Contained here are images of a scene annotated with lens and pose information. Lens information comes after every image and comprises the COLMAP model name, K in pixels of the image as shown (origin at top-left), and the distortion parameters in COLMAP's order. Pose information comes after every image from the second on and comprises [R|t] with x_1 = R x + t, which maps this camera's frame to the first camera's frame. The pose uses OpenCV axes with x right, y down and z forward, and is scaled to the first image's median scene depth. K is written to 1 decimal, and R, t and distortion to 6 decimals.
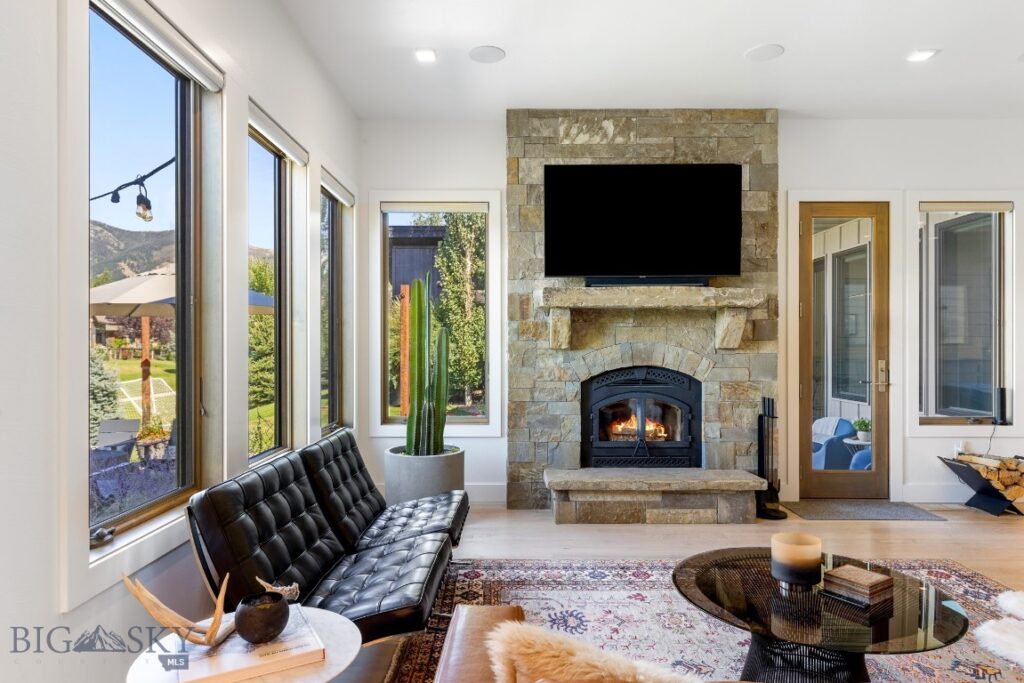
lens RADIAL K [[627.9, 0, 512.0], [0, 627.9, 341.5], [0, 0, 1]] dist [0.003405, 0.000597]
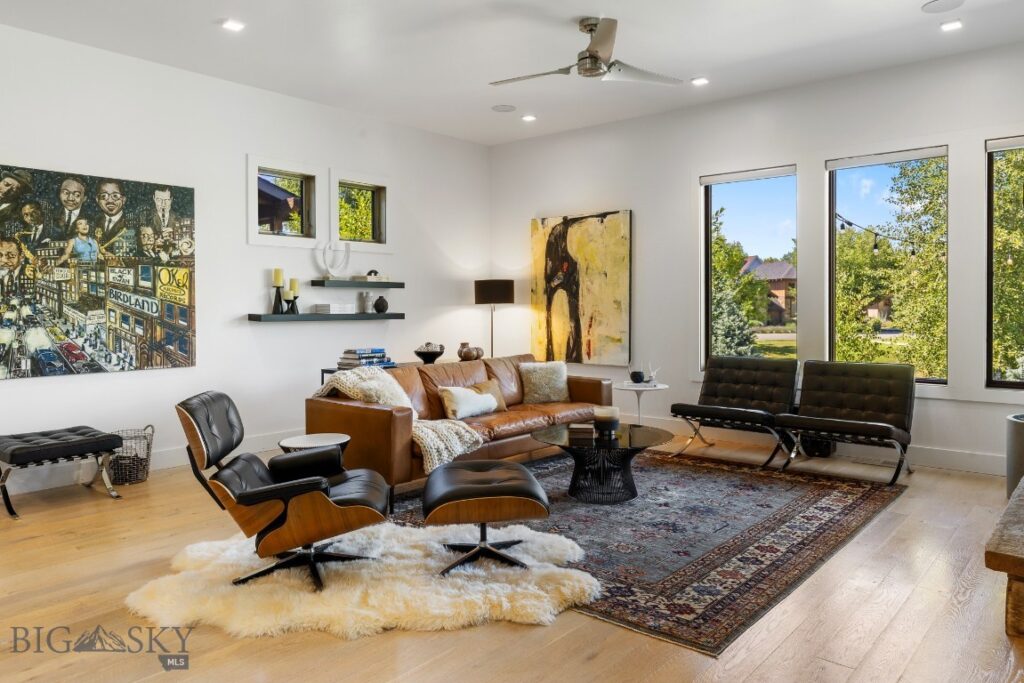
lens RADIAL K [[718.5, 0, 512.6], [0, 718.5, 312.6], [0, 0, 1]] dist [0.001009, 0.000167]
pose [[-0.646687, 0.012296, -0.762656, 1.524916], [0.006006, 0.999921, 0.011029, 0.018696], [0.762732, 0.002552, -0.646710, 1.477241]]
